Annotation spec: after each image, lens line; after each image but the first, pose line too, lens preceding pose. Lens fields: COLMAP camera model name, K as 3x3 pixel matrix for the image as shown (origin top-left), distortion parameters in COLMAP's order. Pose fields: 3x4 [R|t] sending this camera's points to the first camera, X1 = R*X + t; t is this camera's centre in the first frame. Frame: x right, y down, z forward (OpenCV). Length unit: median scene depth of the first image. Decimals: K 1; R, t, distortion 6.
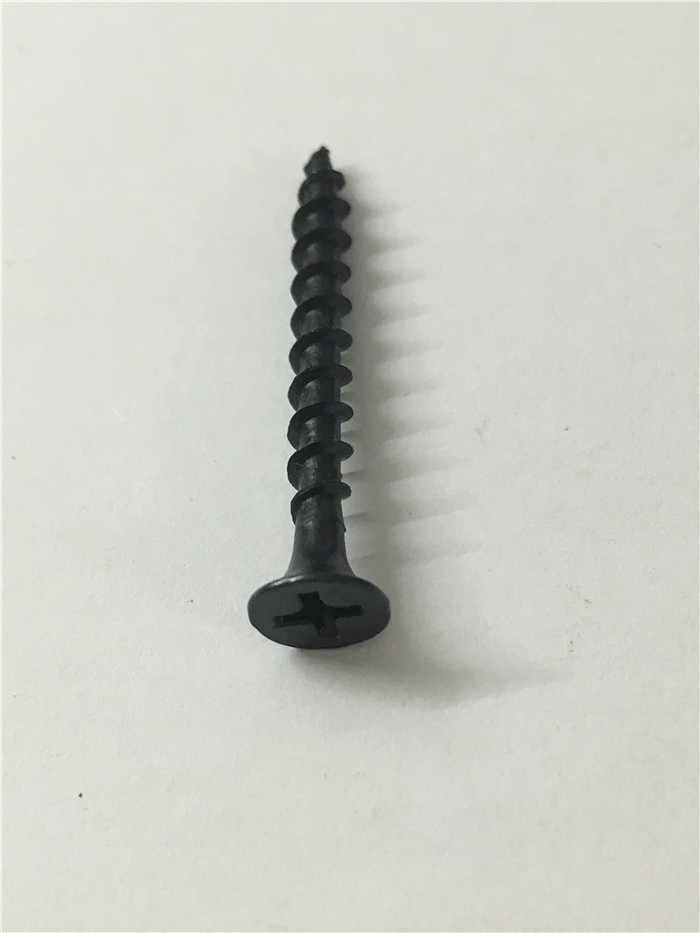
lens RADIAL K [[1398.6, 0, 350.0], [0, 1398.6, 466.5], [0, 0, 1]] dist [0.020406, -0.030389]
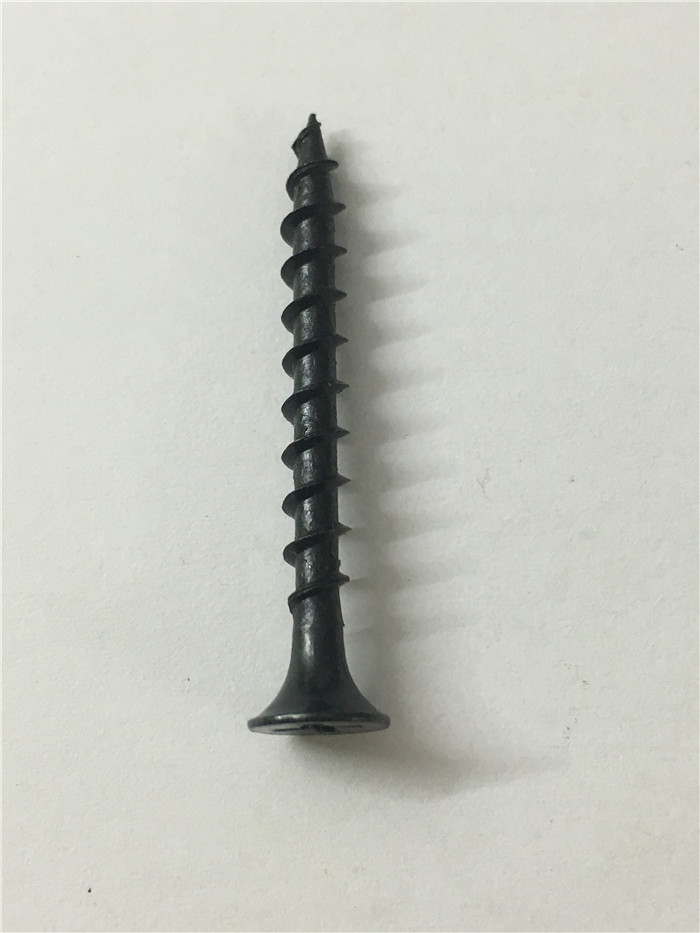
lens RADIAL K [[1398.6, 0, 350.0], [0, 1398.6, 466.5], [0, 0, 1]] dist [0.020406, -0.030389]
pose [[0.999748, -0.003679, 0.022144, -0.020051], [-0.003476, 0.949210, 0.314624, -0.360921], [-0.022177, -0.314622, 0.948958, 0.102481]]
